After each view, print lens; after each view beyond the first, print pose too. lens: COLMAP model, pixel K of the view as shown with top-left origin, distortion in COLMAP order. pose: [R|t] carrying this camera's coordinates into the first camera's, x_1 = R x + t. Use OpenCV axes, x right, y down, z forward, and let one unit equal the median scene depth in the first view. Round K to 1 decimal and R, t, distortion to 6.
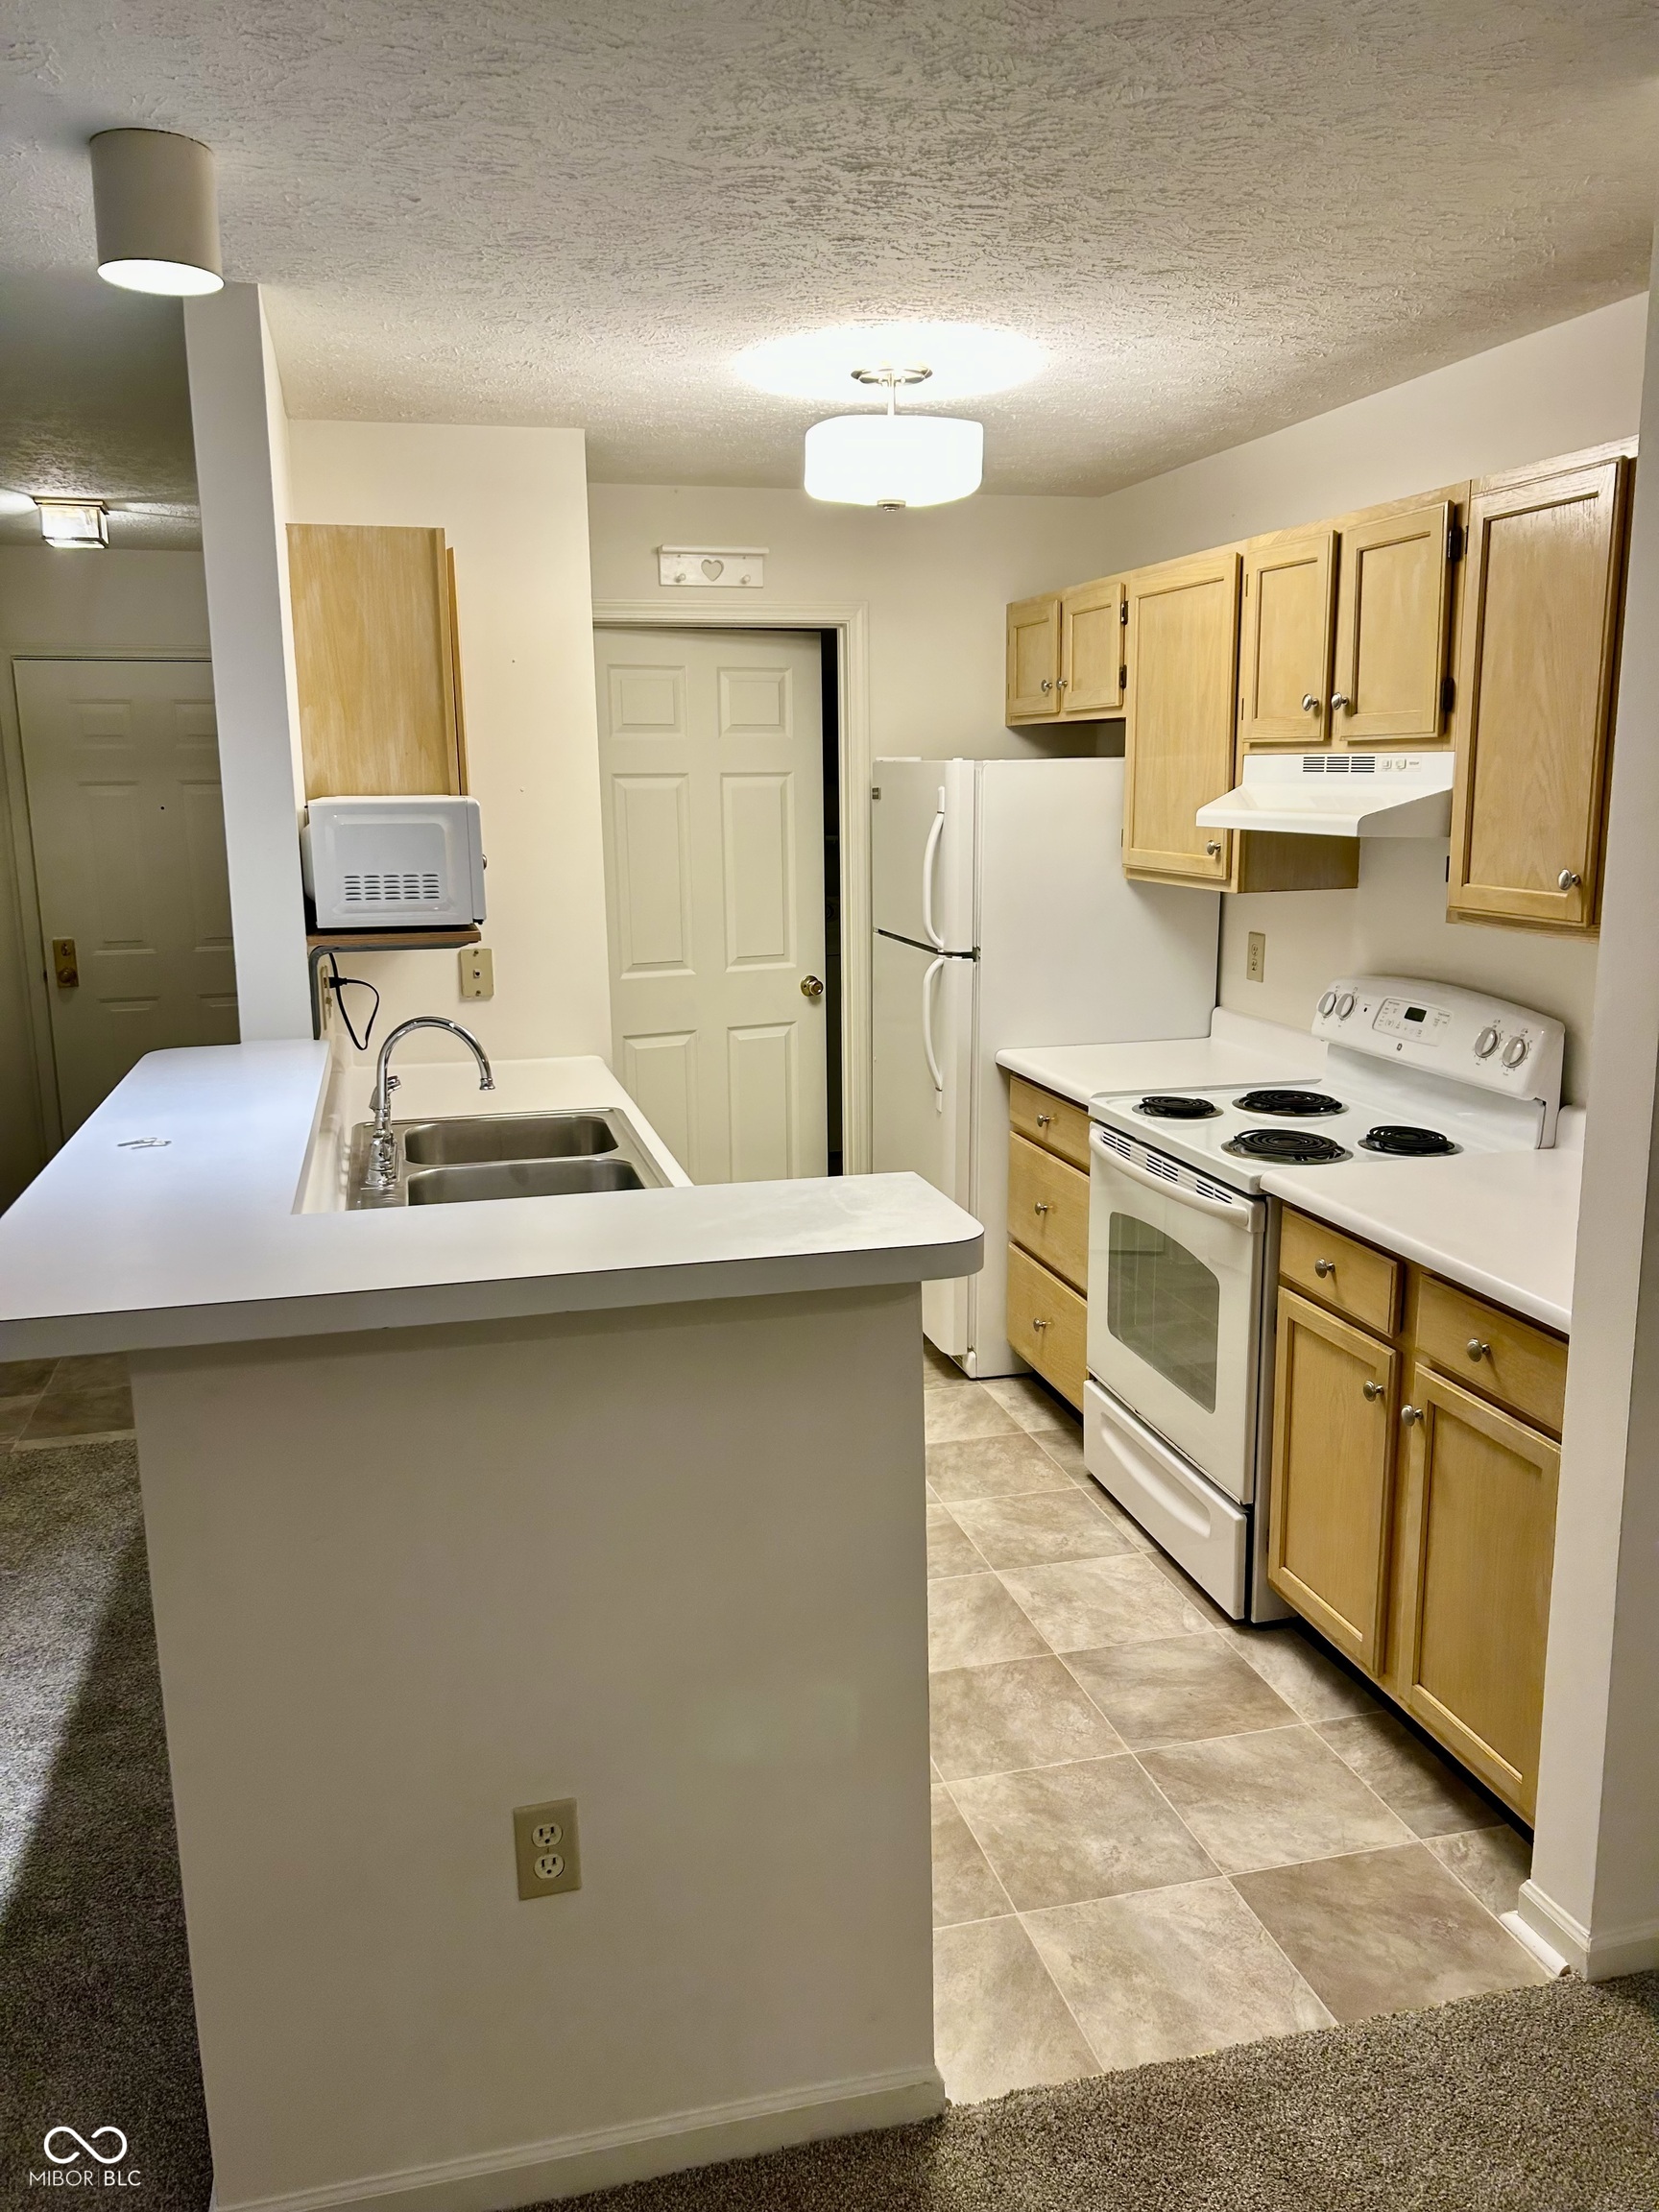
lens RADIAL K [[1669.9, 0, 829.5], [0, 1669.9, 1106.0], [0, 0, 1]] dist [0.060511, -0.080289]
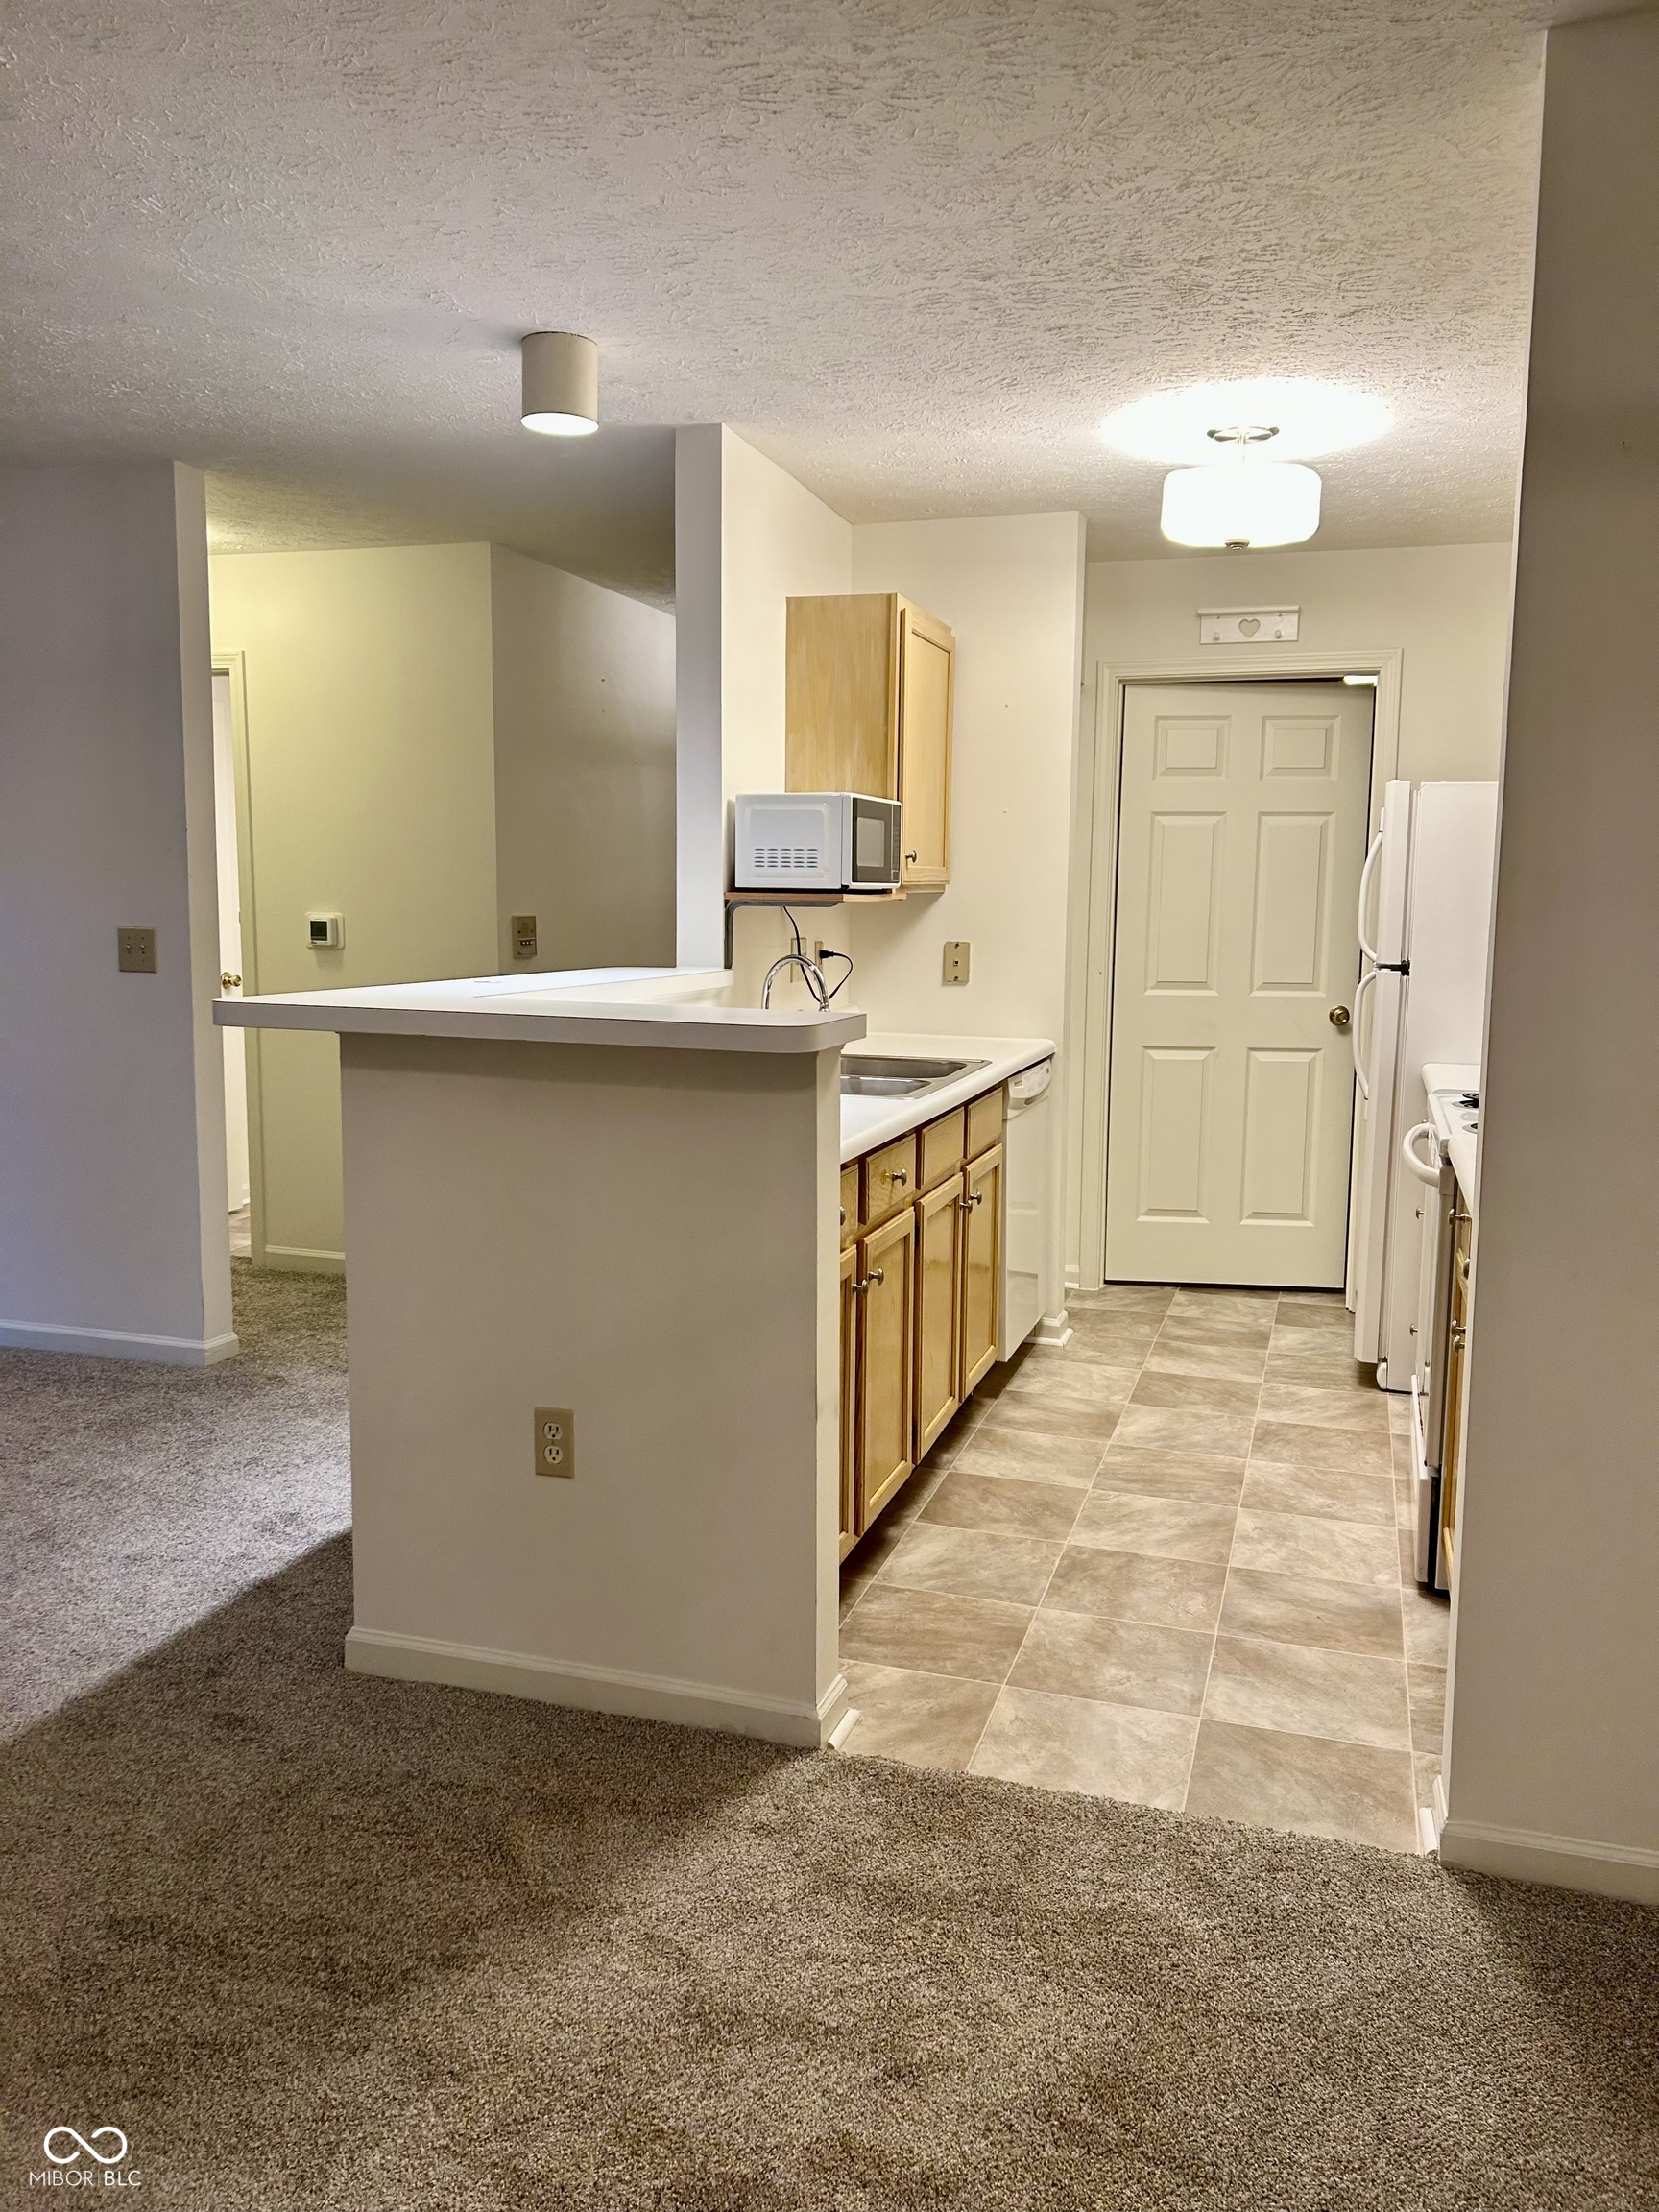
lens RADIAL K [[1669.9, 0, 829.5], [0, 1669.9, 1106.0], [0, 0, 1]] dist [0.060511, -0.080289]
pose [[0.847787, 0.088676, -0.522871, 0.449680], [-0.125966, 0.991377, -0.036109, 0.101585], [0.515160, 0.096477, 0.851647, -0.083854]]
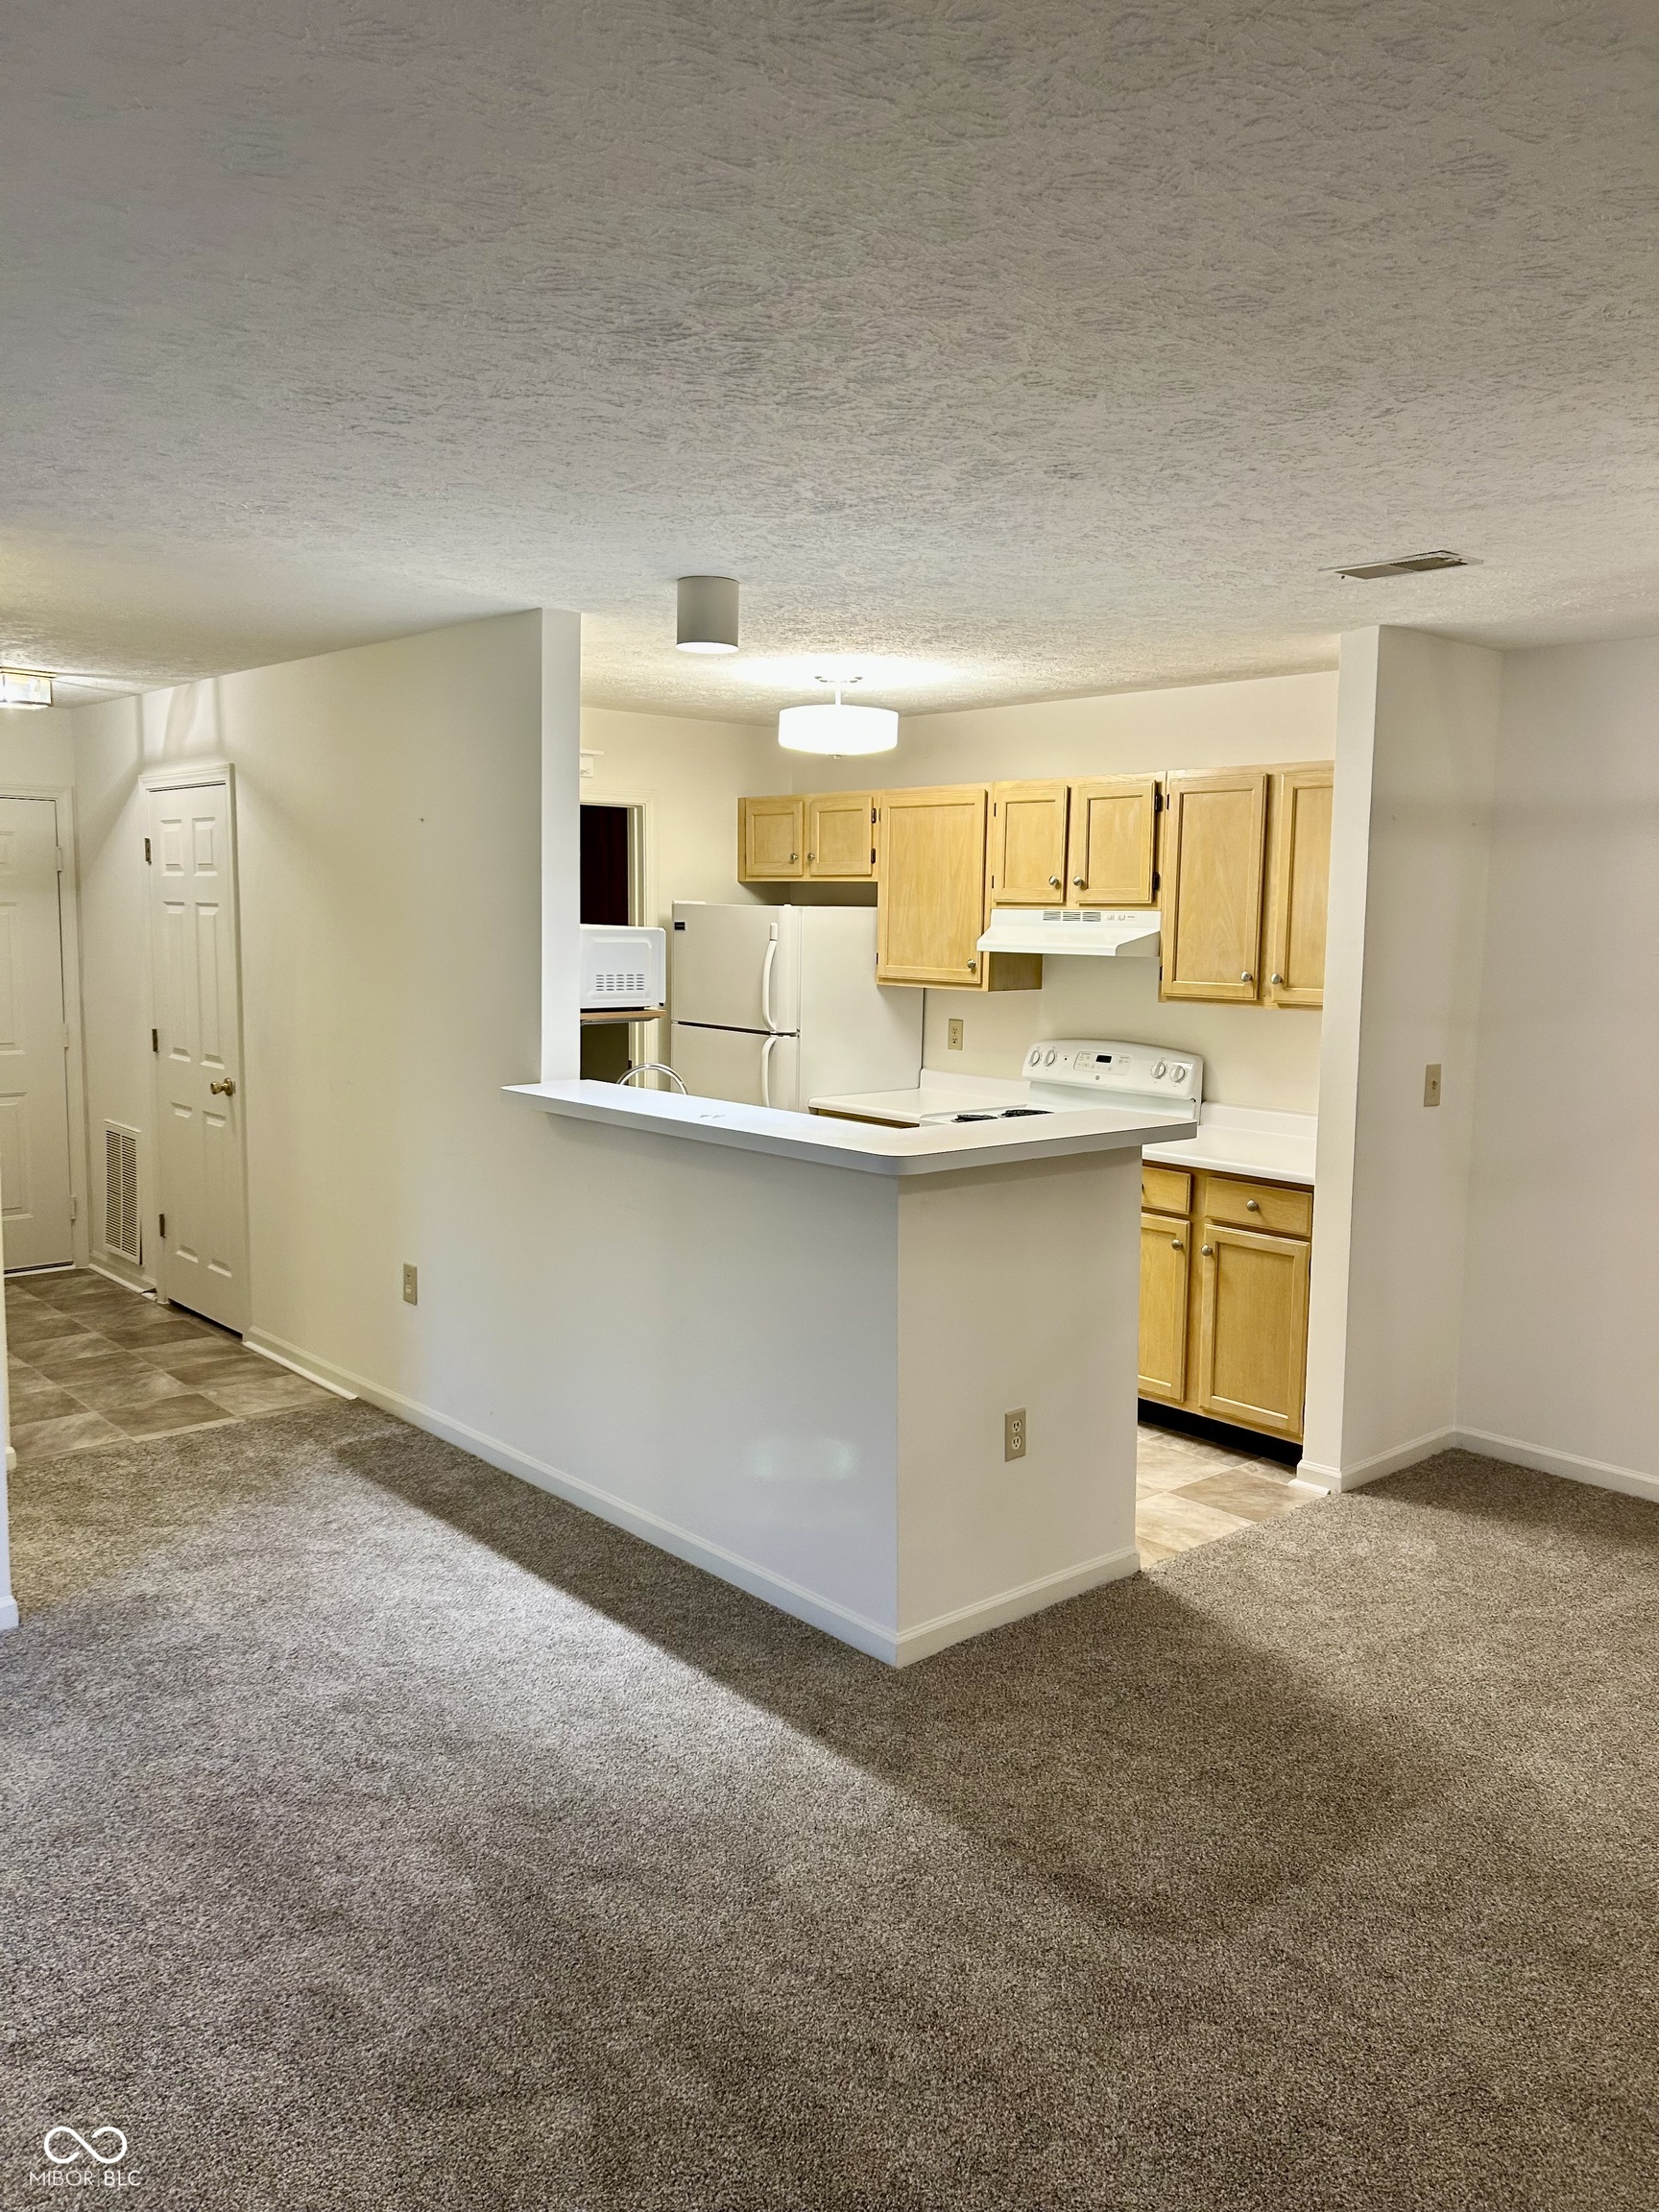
lens RADIAL K [[1669.9, 0, 829.5], [0, 1669.9, 1106.0], [0, 0, 1]] dist [0.060511, -0.080289]
pose [[0.889161, -0.030663, 0.456565, -0.754716], [0.067041, 0.995715, -0.063691, 0.092012], [-0.452656, 0.087240, 0.887407, -0.435741]]
